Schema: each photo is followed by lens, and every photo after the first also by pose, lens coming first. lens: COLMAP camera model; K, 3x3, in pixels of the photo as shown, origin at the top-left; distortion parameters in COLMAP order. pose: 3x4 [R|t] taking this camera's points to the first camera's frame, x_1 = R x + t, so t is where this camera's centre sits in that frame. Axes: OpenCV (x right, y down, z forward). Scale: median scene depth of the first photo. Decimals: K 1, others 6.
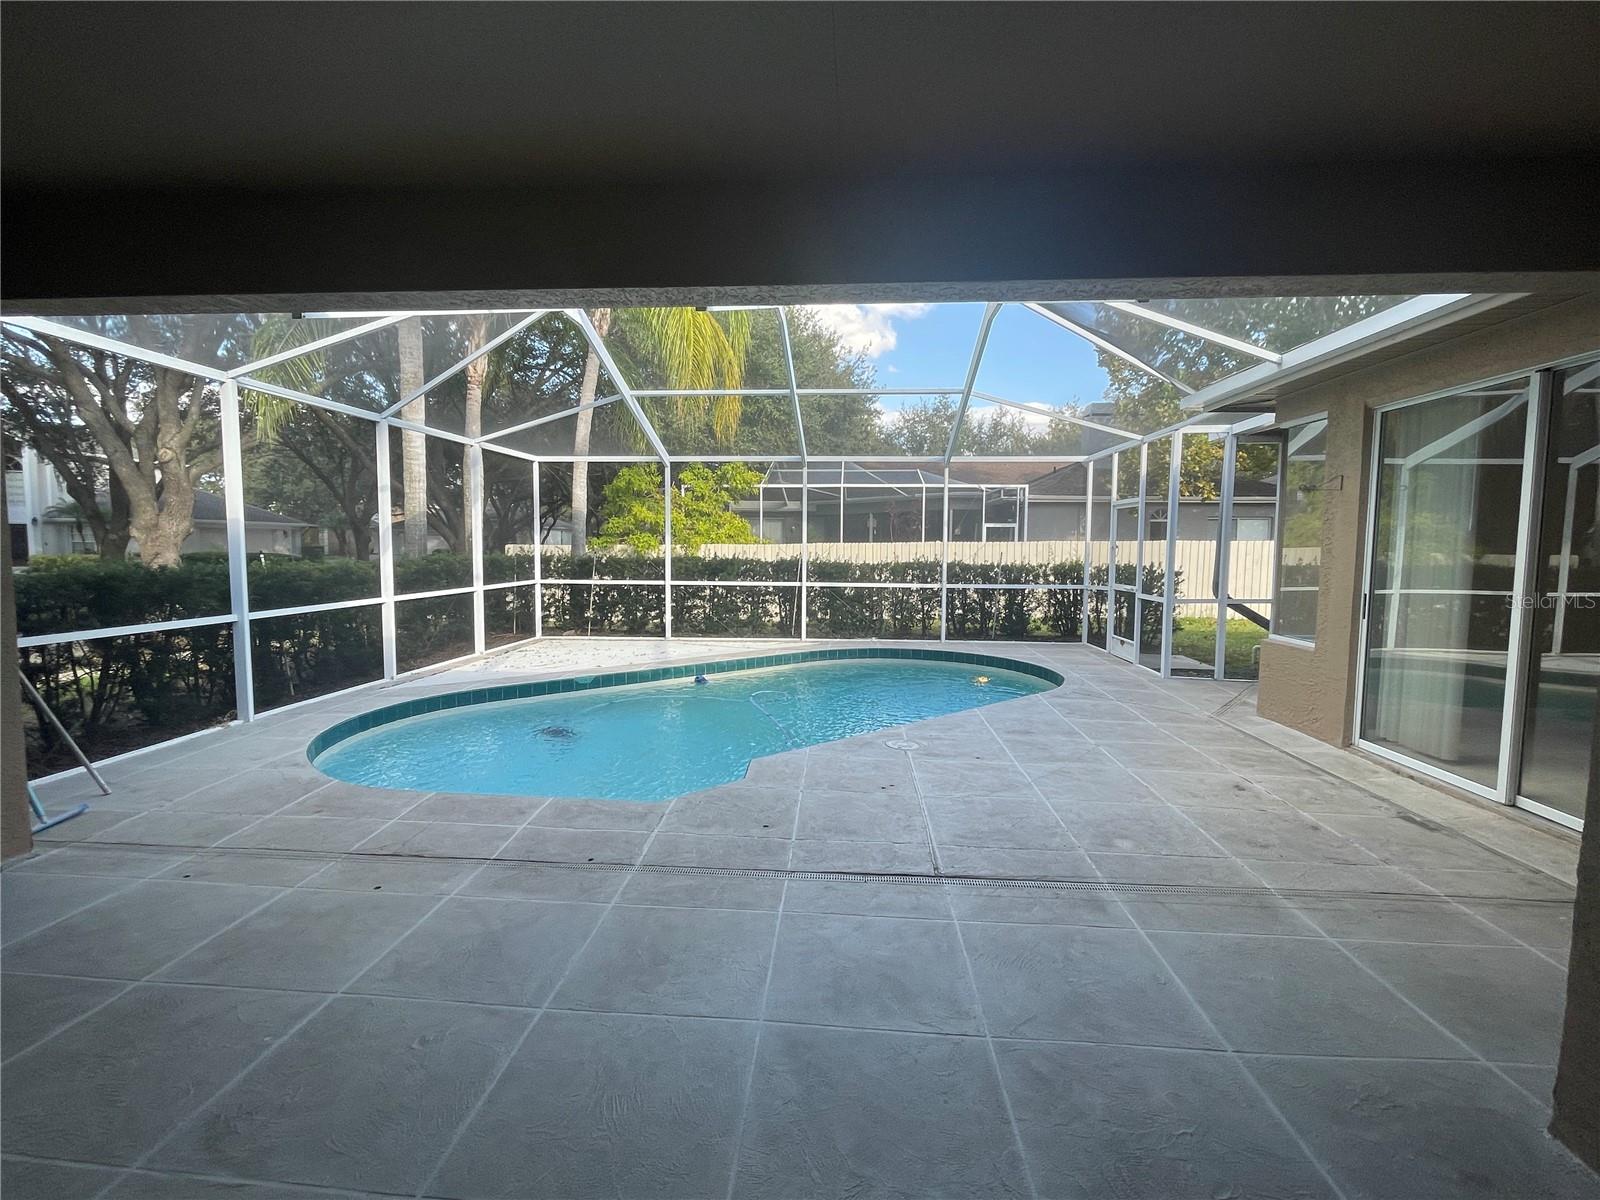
lens RADIAL K [[752.5, 0, 787.7], [0, 752.5, 604.1], [0, 0, 1]] dist [-0.003007, -0.000151]
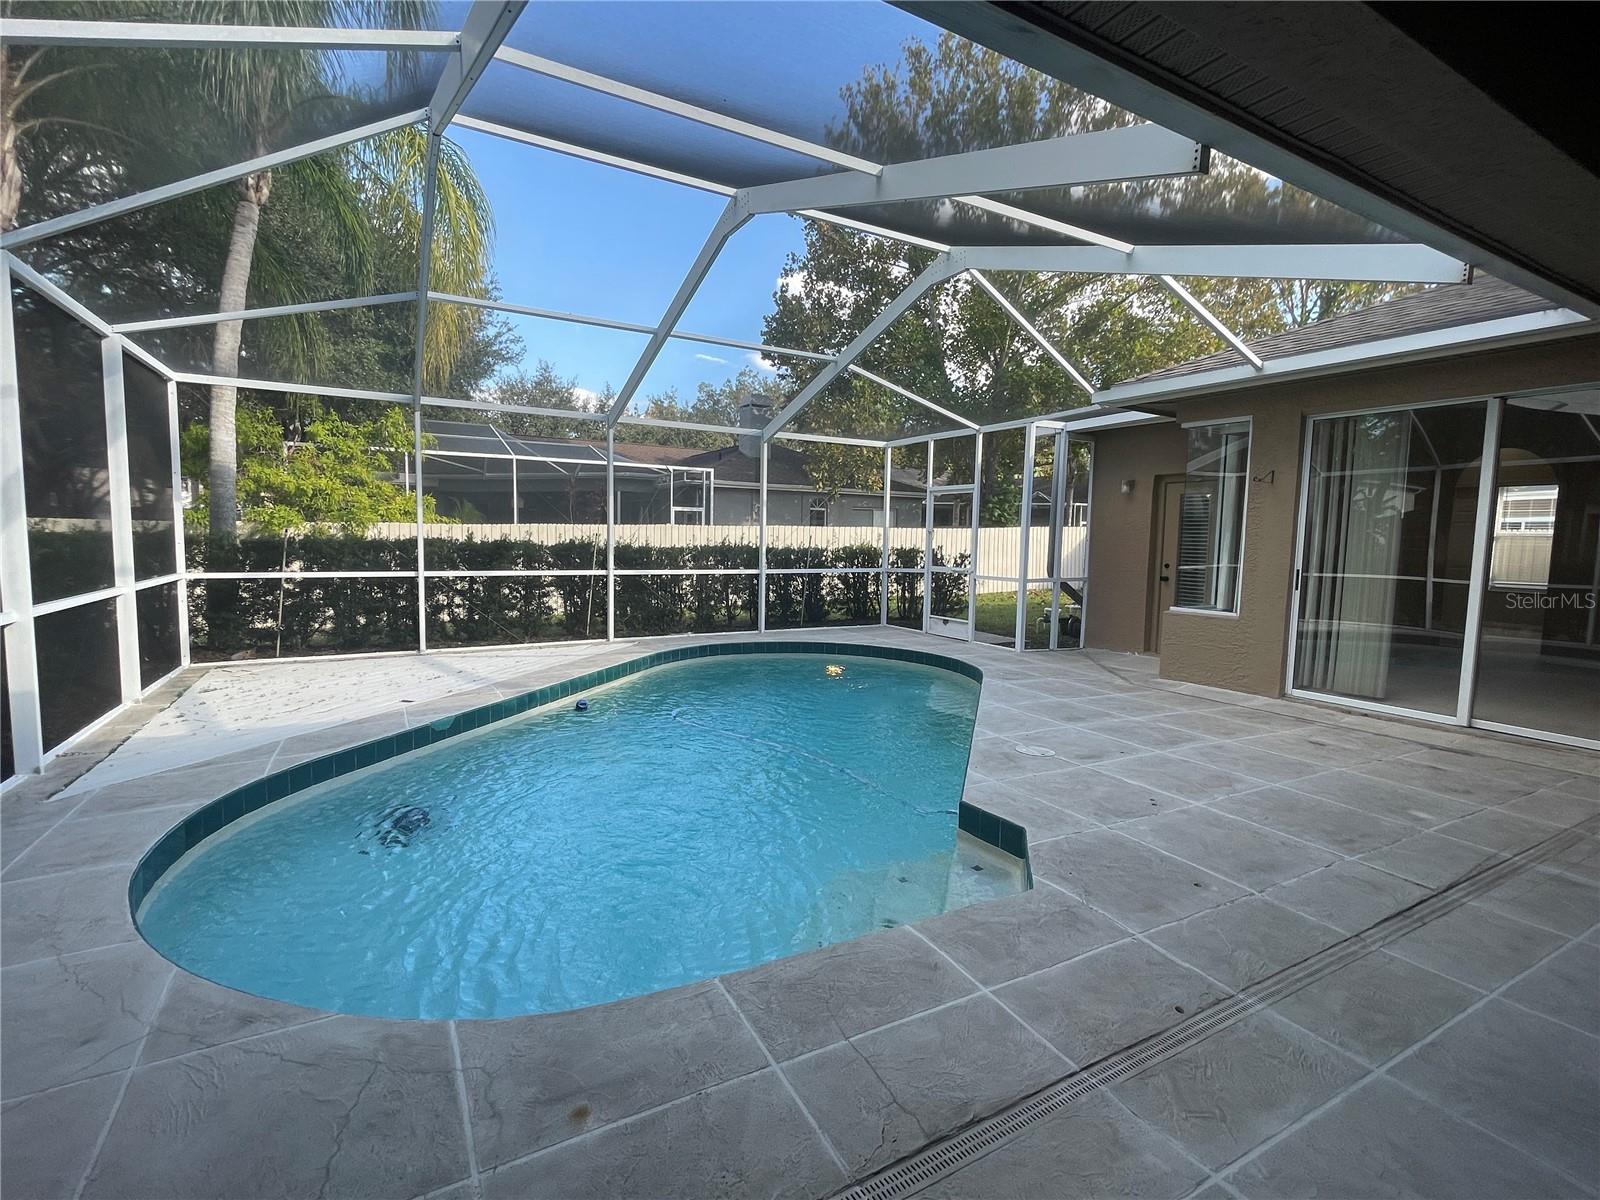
lens RADIAL K [[752.5, 0, 806.4], [0, 752.5, 602.6], [0, 0, 1]] dist [-0.003007, -0.000151]
pose [[0.826801, -0.040511, 0.561034, -0.269645], [0.031290, 0.999171, 0.026035, -0.007999], [-0.561624, -0.003971, 0.827383, 0.207388]]
